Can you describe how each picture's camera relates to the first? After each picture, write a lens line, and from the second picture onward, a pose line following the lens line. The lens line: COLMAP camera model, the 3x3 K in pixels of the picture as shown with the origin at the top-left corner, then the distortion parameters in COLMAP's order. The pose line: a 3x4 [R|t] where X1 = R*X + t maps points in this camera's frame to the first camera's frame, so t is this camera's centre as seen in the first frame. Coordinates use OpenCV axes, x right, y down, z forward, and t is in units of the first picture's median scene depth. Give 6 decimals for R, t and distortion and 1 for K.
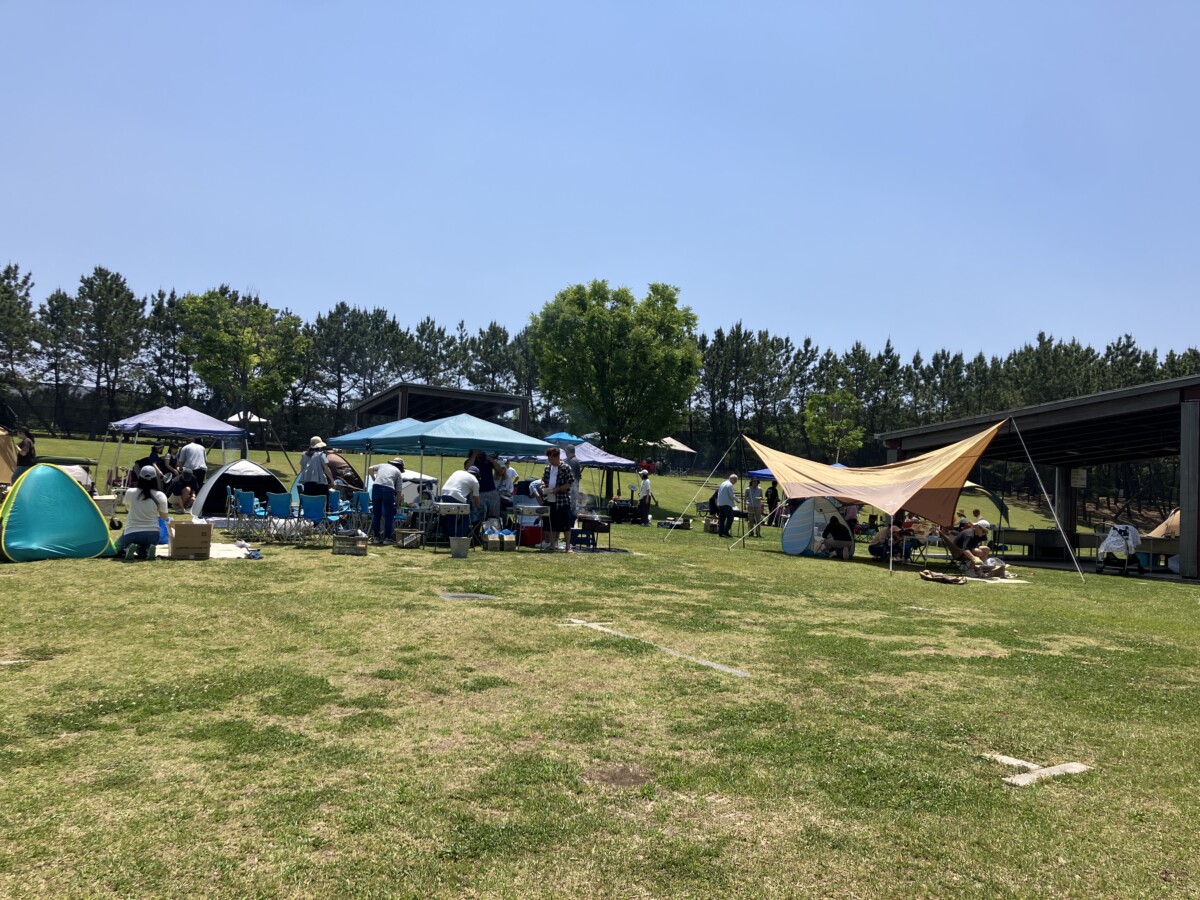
lens RADIAL K [[986.7, 0, 643.0], [0, 986.7, 452.6], [0, 0, 1]] dist [-0.008842, 0.051515]
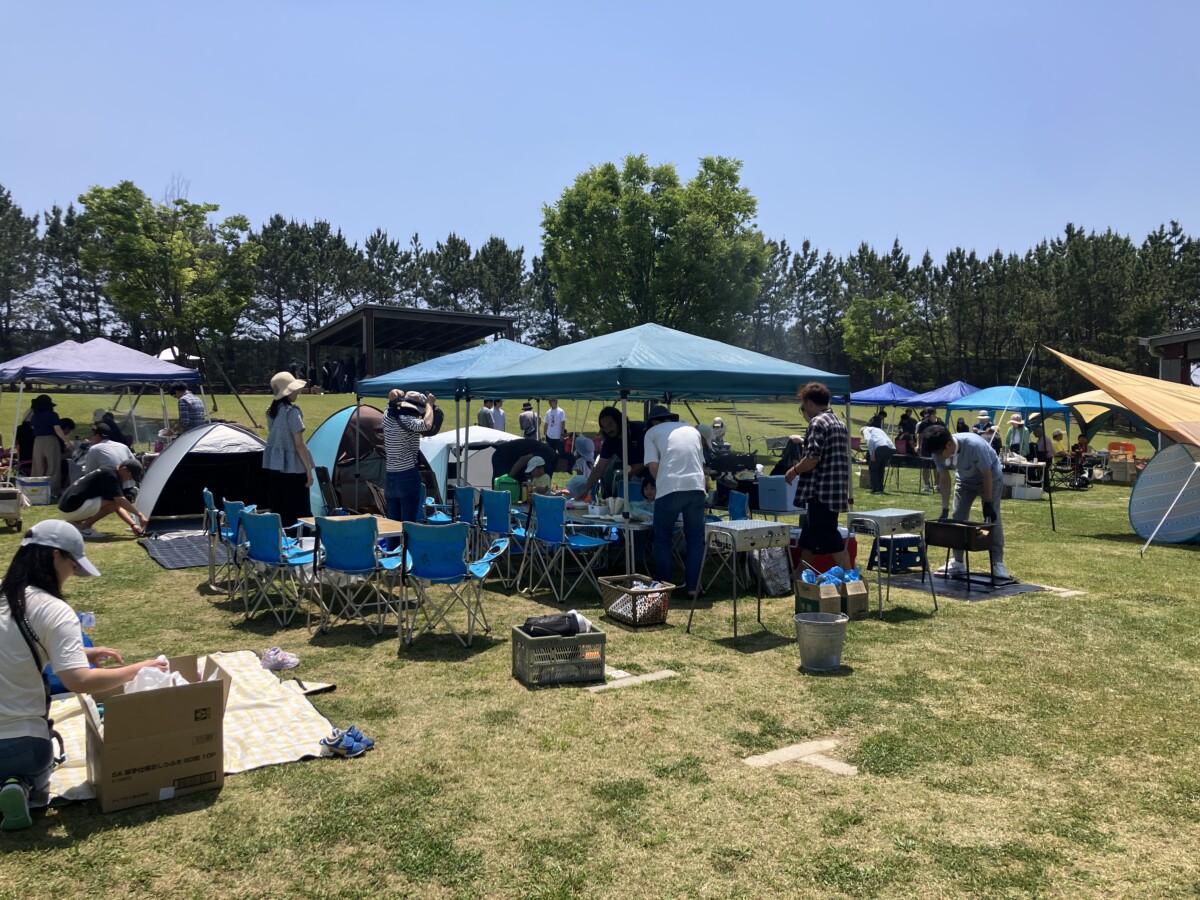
lens RADIAL K [[986.7, 0, 608.0], [0, 986.7, 445.2], [0, 0, 1]] dist [-0.008842, 0.051515]
pose [[0.998291, -0.044830, 0.037486, -0.060844], [0.042092, 0.996595, 0.070905, -0.003363], [-0.040537, -0.069206, 0.996778, 0.128941]]
